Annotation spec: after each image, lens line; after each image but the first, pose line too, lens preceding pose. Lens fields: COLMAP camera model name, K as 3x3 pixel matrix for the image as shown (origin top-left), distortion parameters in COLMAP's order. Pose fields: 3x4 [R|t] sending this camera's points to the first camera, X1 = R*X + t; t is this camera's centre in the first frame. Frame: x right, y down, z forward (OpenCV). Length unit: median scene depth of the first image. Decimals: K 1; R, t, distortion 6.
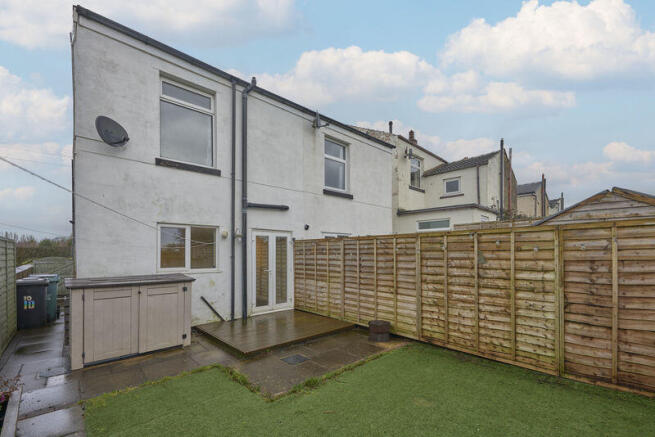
lens RADIAL K [[278.1, 0, 329.6], [0, 278.1, 248.7], [0, 0, 1]] dist [0.011102, -0.000838]
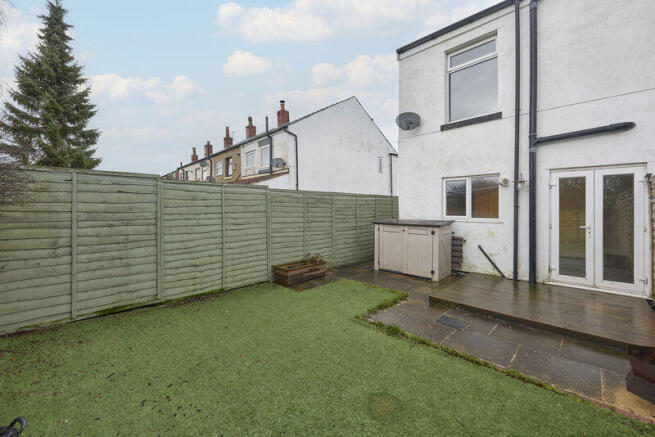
lens RADIAL K [[265.8, 0, 329.8], [0, 265.8, 207.7], [0, 0, 1]] dist [0.002507, -0.002537]
pose [[0.058404, -0.002925, -0.998289, 0.446964], [0.012855, 0.999915, -0.002178, 0.027977], [0.998210, -0.012705, 0.058437, 0.384906]]
